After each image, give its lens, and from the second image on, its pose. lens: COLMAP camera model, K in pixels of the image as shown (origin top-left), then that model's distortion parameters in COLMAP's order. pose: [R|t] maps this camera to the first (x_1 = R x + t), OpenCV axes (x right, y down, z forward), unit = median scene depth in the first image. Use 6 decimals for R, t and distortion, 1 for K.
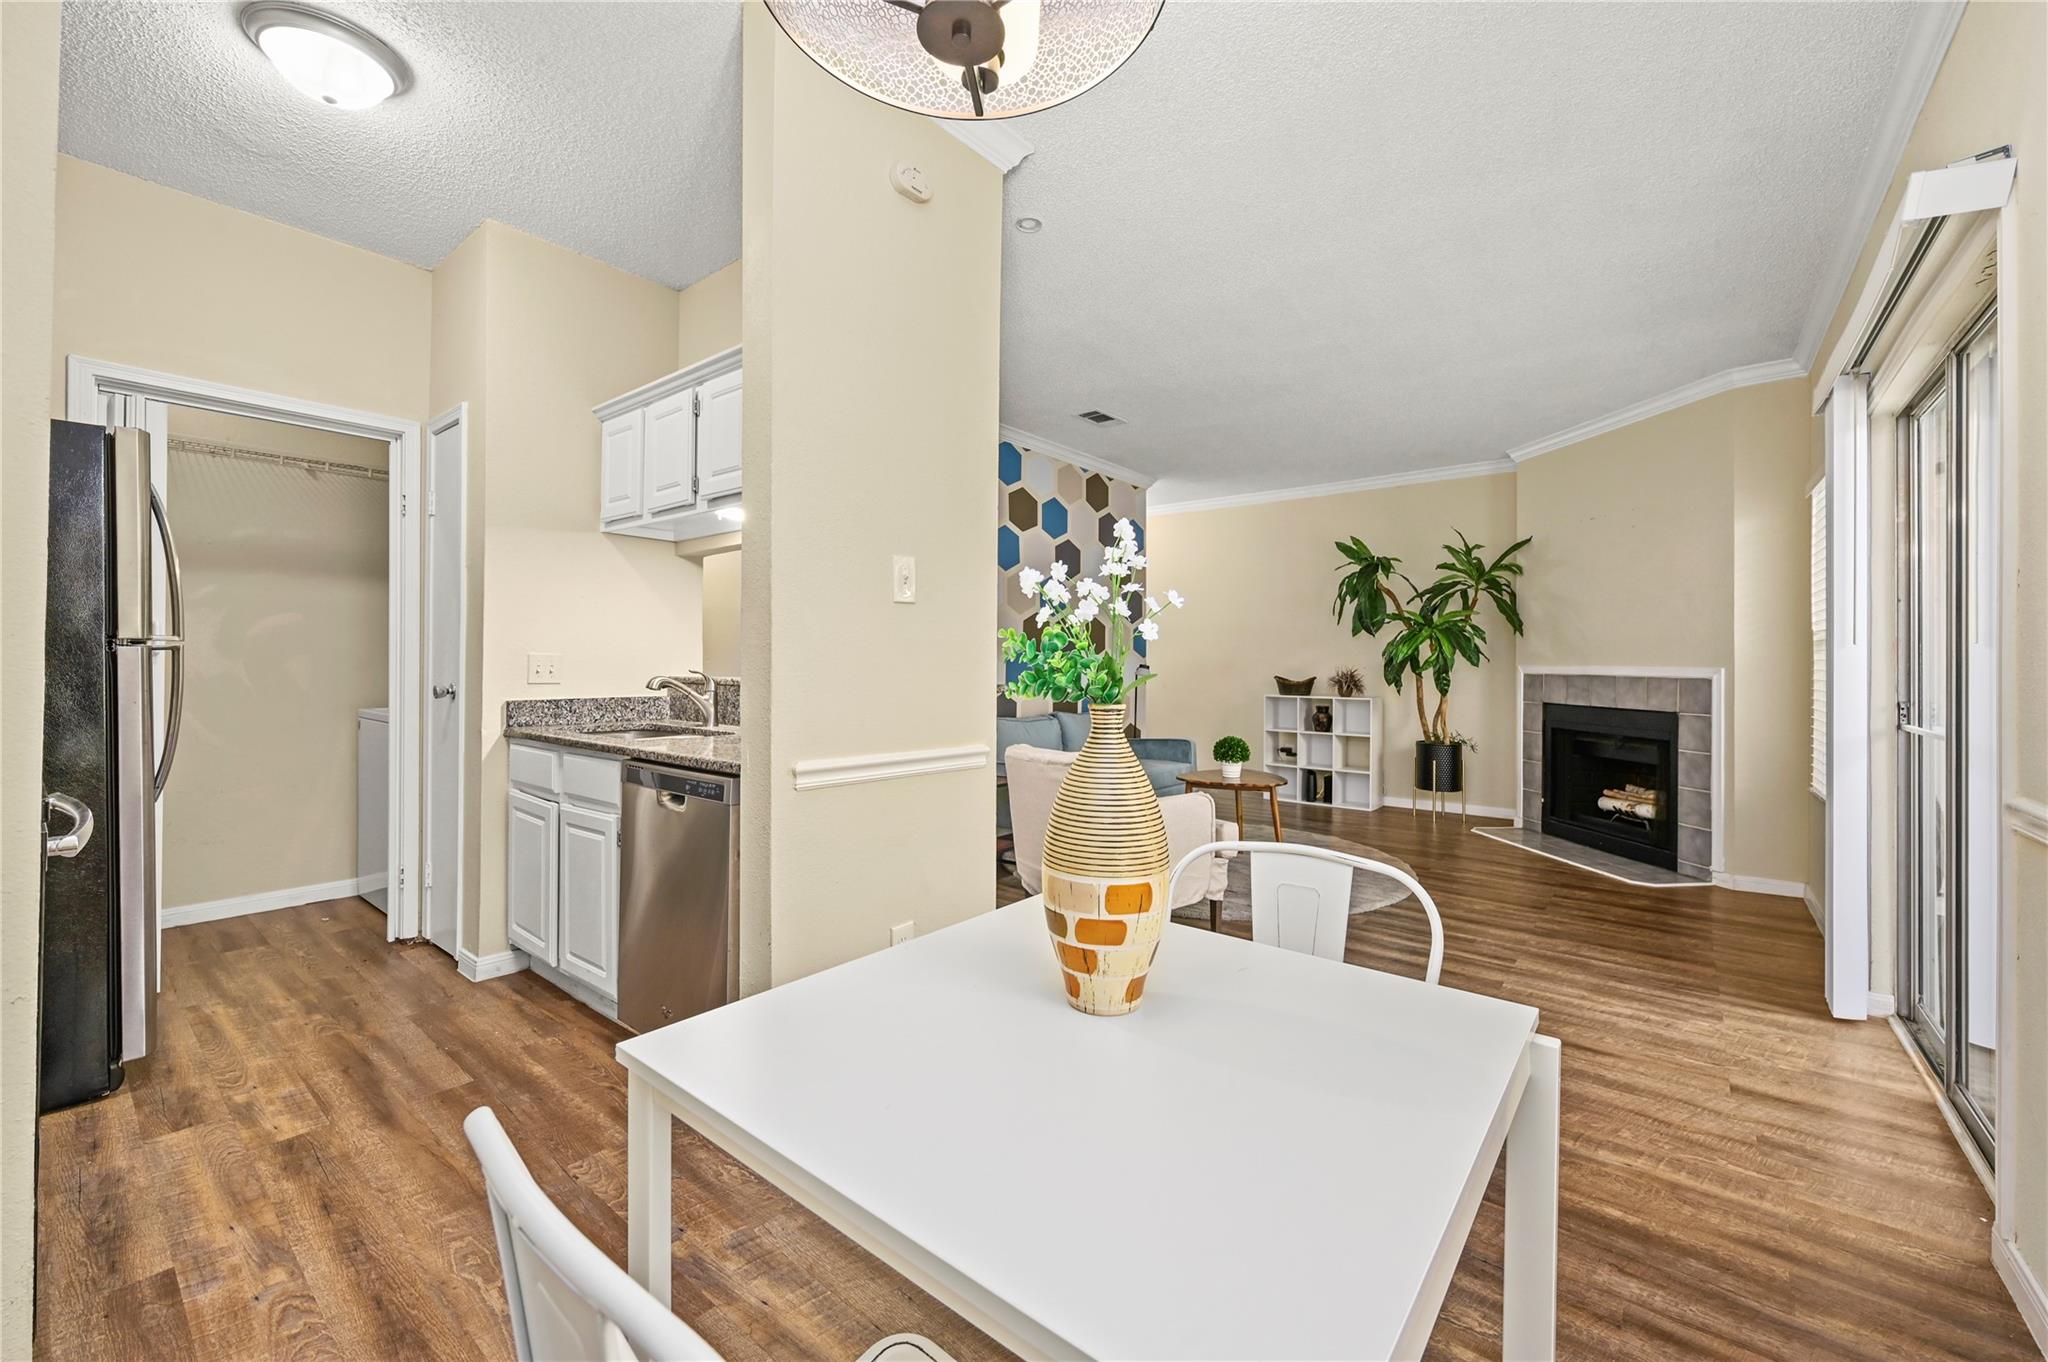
lens RADIAL K [[803.3, 0, 1025.0], [0, 803.3, 663.0], [0, 0, 1]] dist [0.000475, 0.000673]
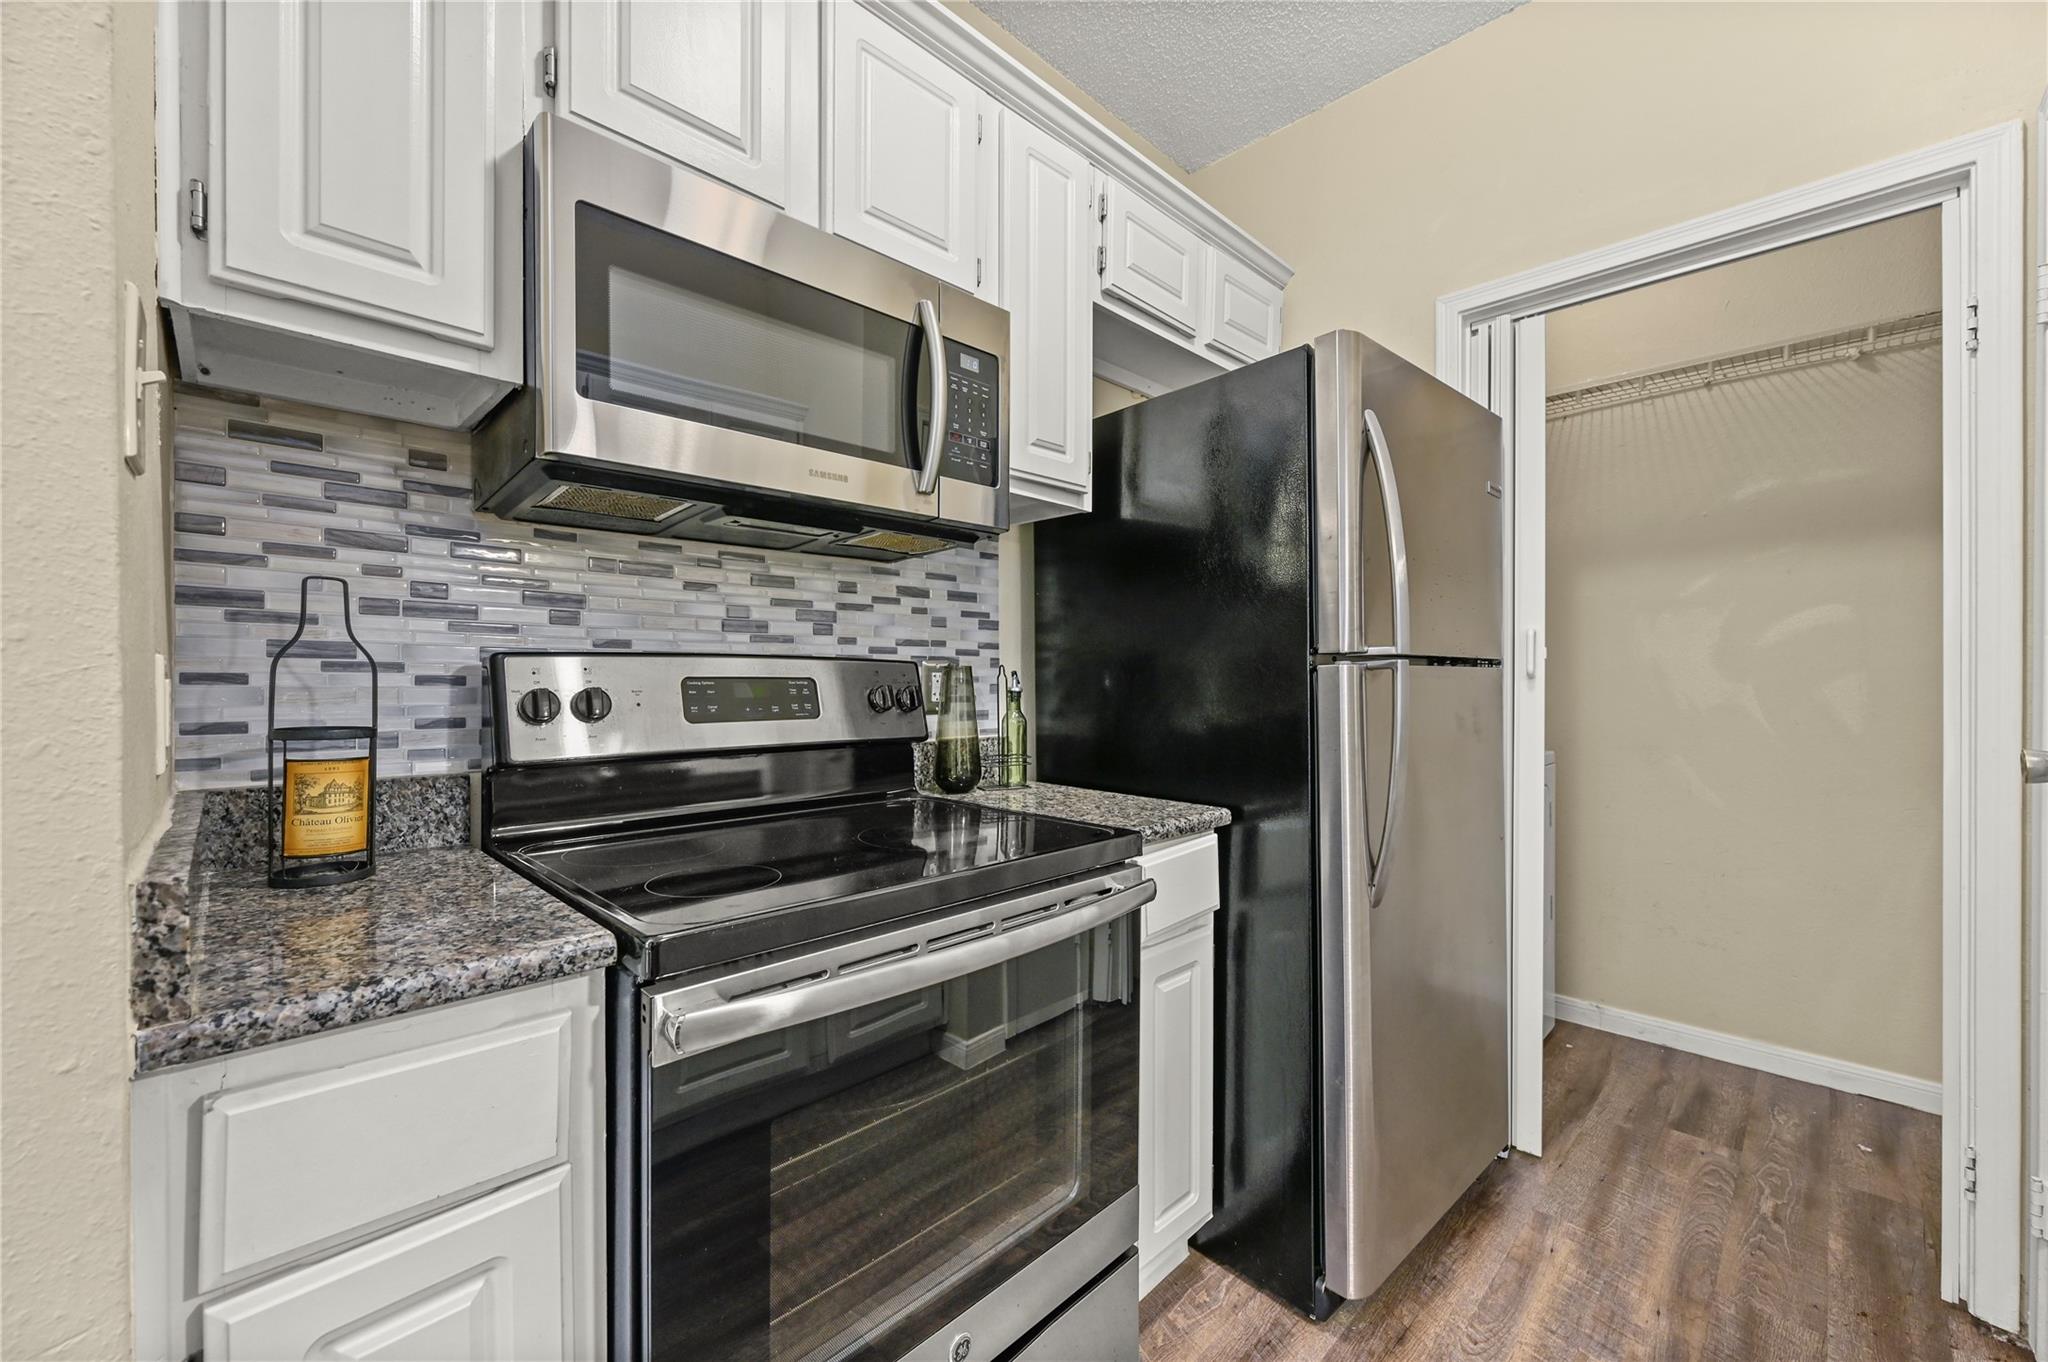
lens RADIAL K [[803.3, 0, 1016.1], [0, 803.3, 683.3], [0, 0, 1]] dist [0.000475, 0.000673]
pose [[-0.113210, -0.002865, -0.993567, -0.344568], [0.000257, 0.999996, -0.002913, -0.001545], [0.993571, -0.000585, -0.113209, 0.659697]]
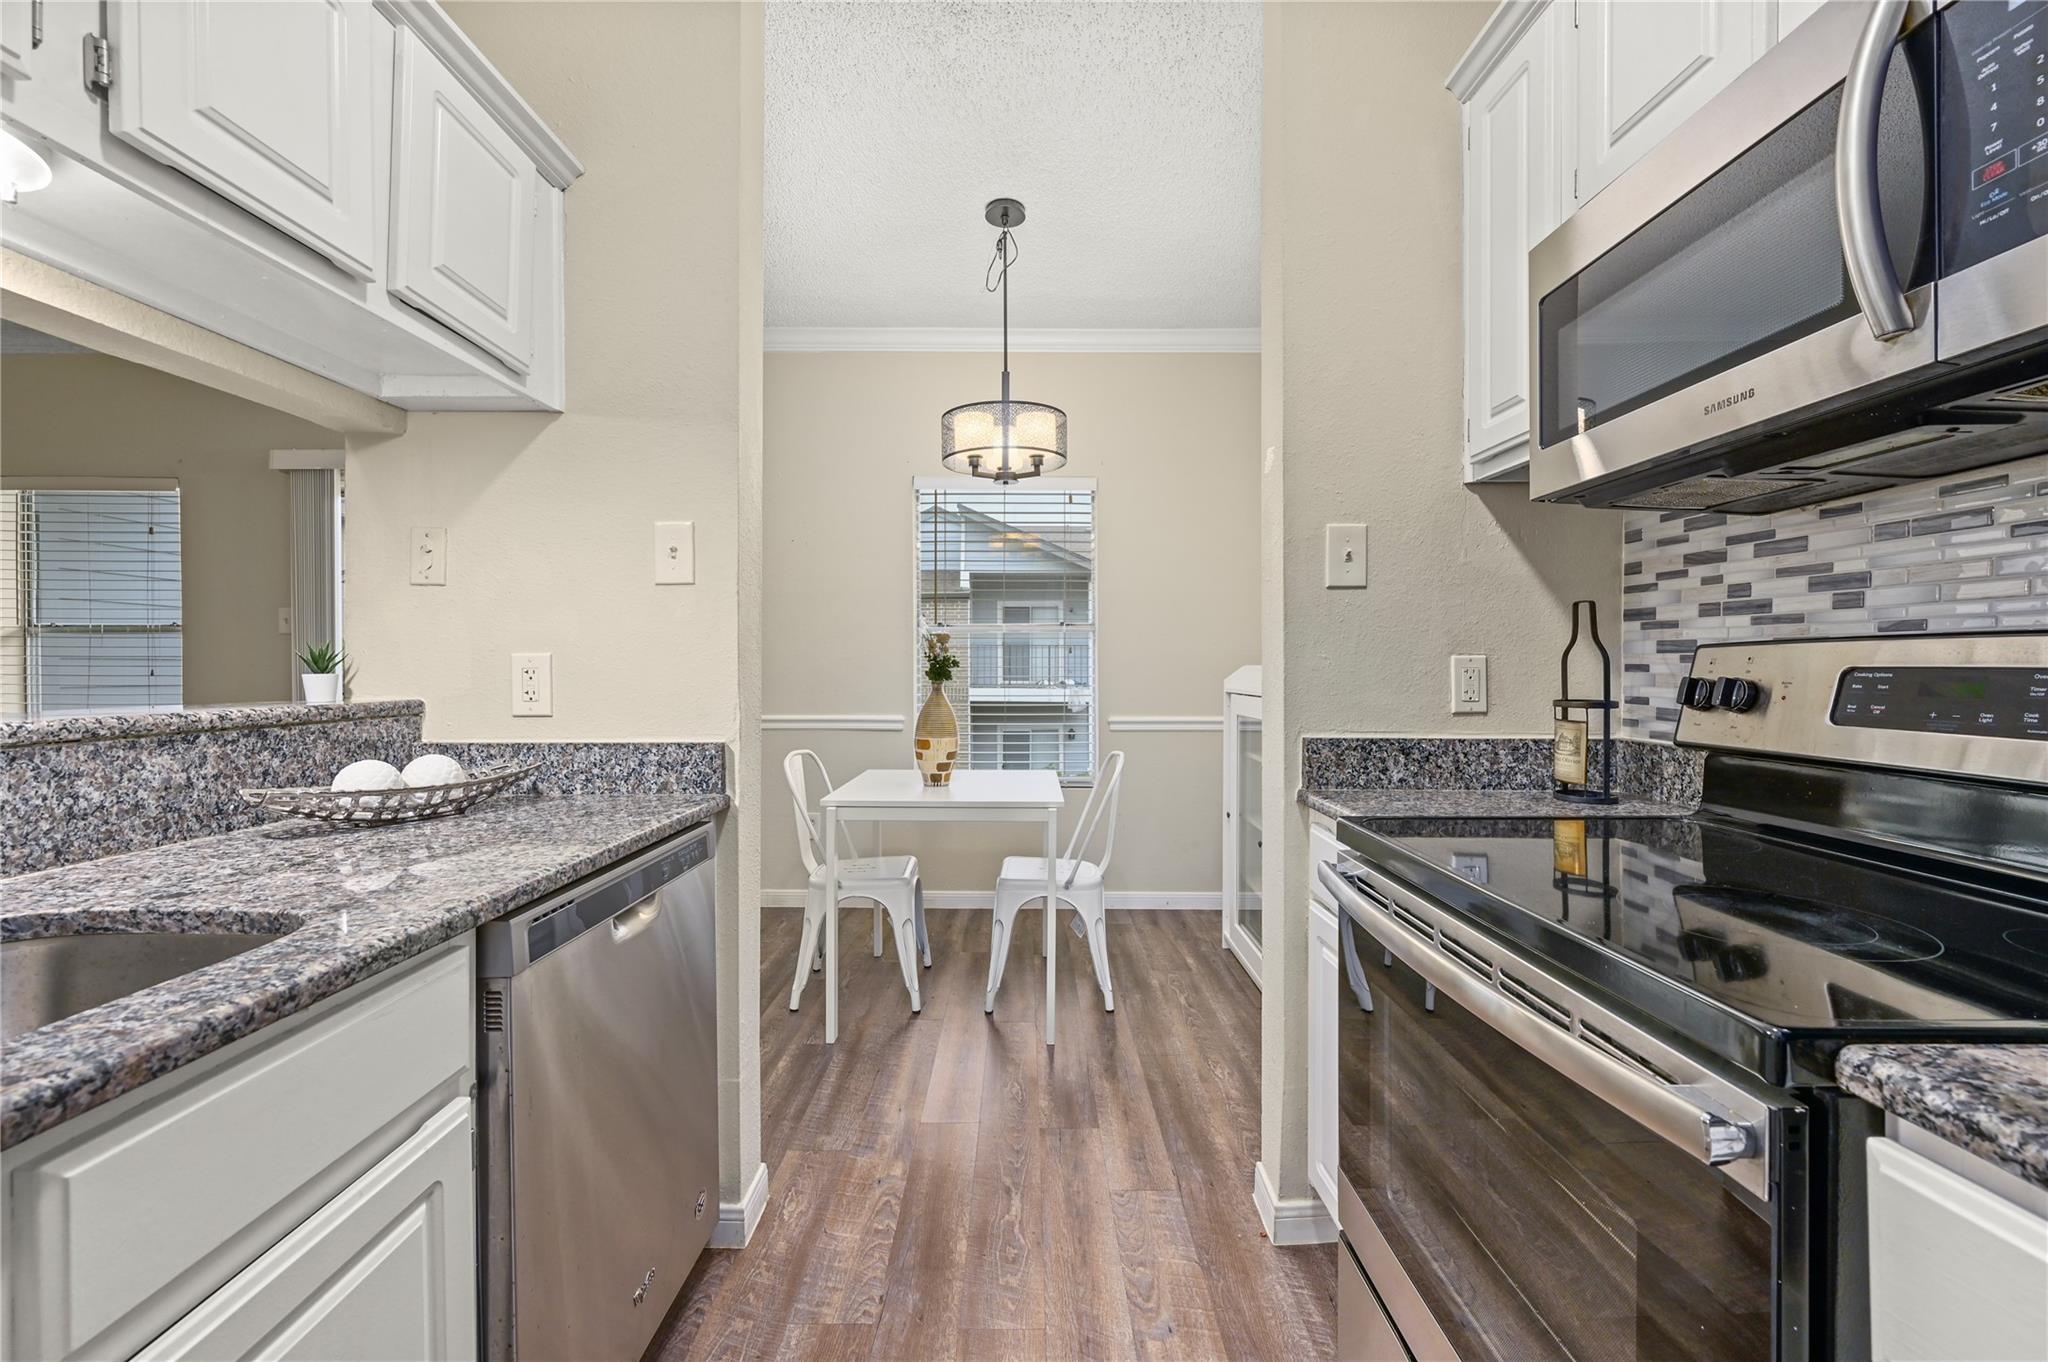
lens RADIAL K [[803.3, 0, 1013.1], [0, 803.3, 675.2], [0, 0, 1]] dist [0.000475, 0.000673]
pose [[-0.624268, -0.013391, 0.781095, -0.855260], [0.000603, 0.999845, 0.017623, -0.010043], [-0.781210, 0.011472, -0.624163, 0.959825]]
